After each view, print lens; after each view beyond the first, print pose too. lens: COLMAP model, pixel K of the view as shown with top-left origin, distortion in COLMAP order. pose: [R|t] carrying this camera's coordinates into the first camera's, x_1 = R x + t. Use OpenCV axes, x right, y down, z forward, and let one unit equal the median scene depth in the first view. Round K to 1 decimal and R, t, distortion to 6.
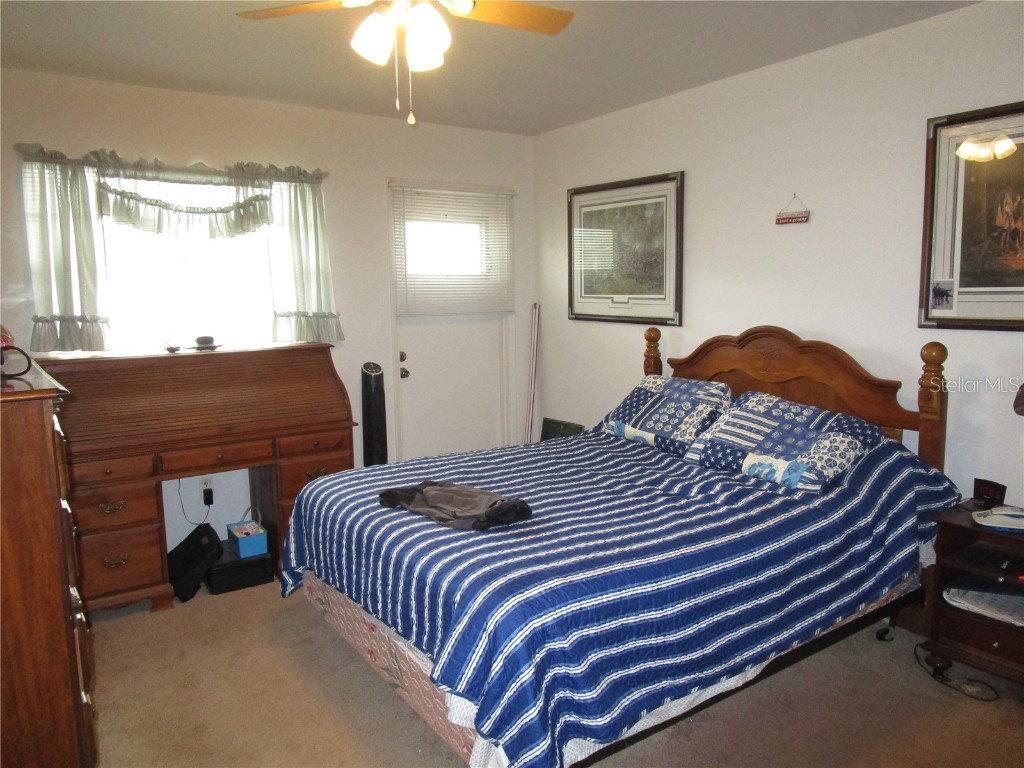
lens RADIAL K [[739.2, 0, 516.6], [0, 739.2, 380.7], [0, 0, 1]] dist [-0.024719, 0.011387]
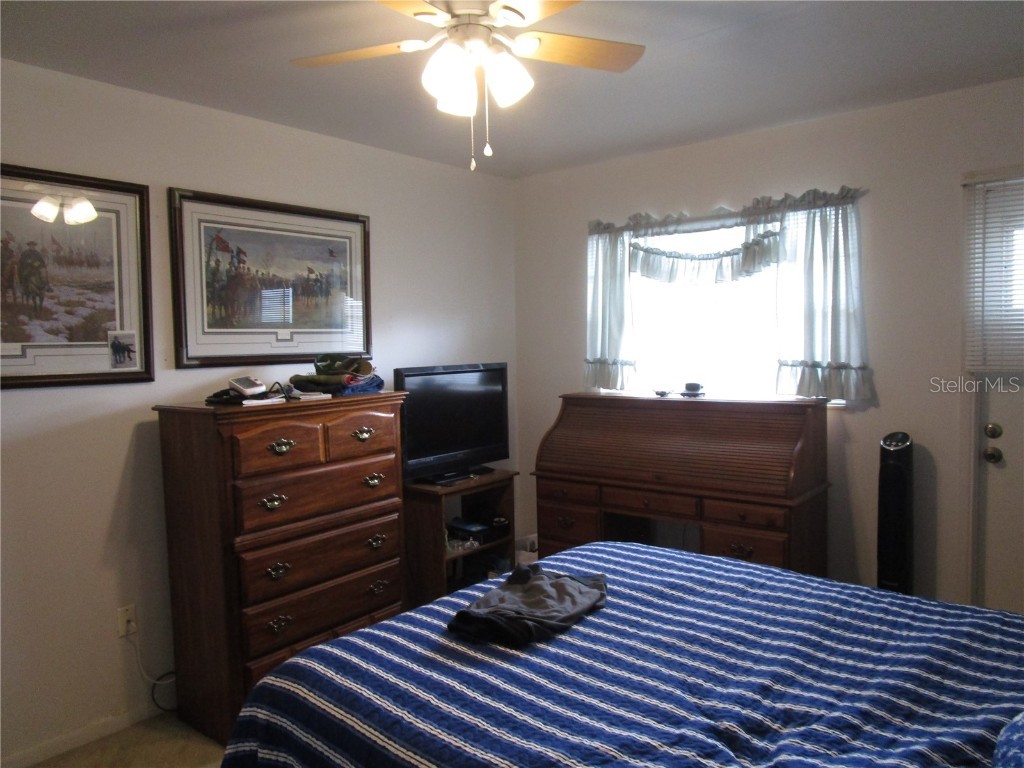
lens RADIAL K [[739.2, 0, 508.0], [0, 739.2, 384.9], [0, 0, 1]] dist [-0.024719, 0.011387]
pose [[0.253550, 0.065810, -0.965081, 0.483415], [-0.097037, 0.994381, 0.042314, -0.076711], [0.962443, 0.082920, 0.258512, 0.507999]]
